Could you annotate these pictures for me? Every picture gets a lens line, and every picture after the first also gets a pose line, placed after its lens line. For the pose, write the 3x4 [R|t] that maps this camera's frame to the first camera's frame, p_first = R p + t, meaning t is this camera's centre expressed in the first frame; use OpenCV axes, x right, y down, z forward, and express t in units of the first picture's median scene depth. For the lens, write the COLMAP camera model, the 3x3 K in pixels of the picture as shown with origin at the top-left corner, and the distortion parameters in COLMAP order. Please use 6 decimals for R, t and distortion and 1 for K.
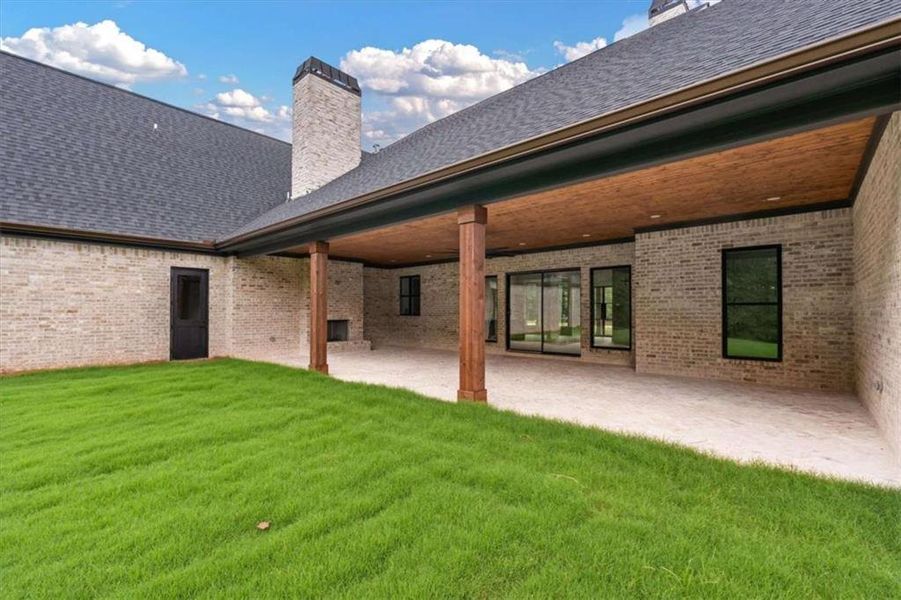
lens RADIAL K [[399.5, 0, 449.7], [0, 399.5, 303.1], [0, 0, 1]] dist [0.000503, 0.000410]
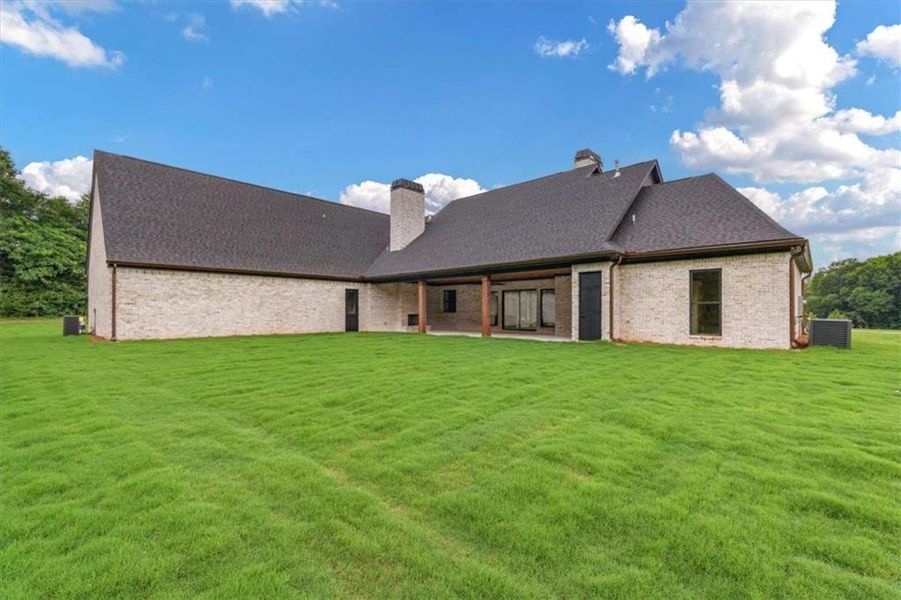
lens RADIAL K [[399.5, 0, 456.4], [0, 399.5, 301.3], [0, 0, 1]] dist [0.000503, 0.000410]
pose [[0.999997, -0.001153, -0.002181, -0.076339], [0.001138, 0.999975, -0.007020, -0.006495], [0.002189, 0.007018, 0.999973, -0.943069]]
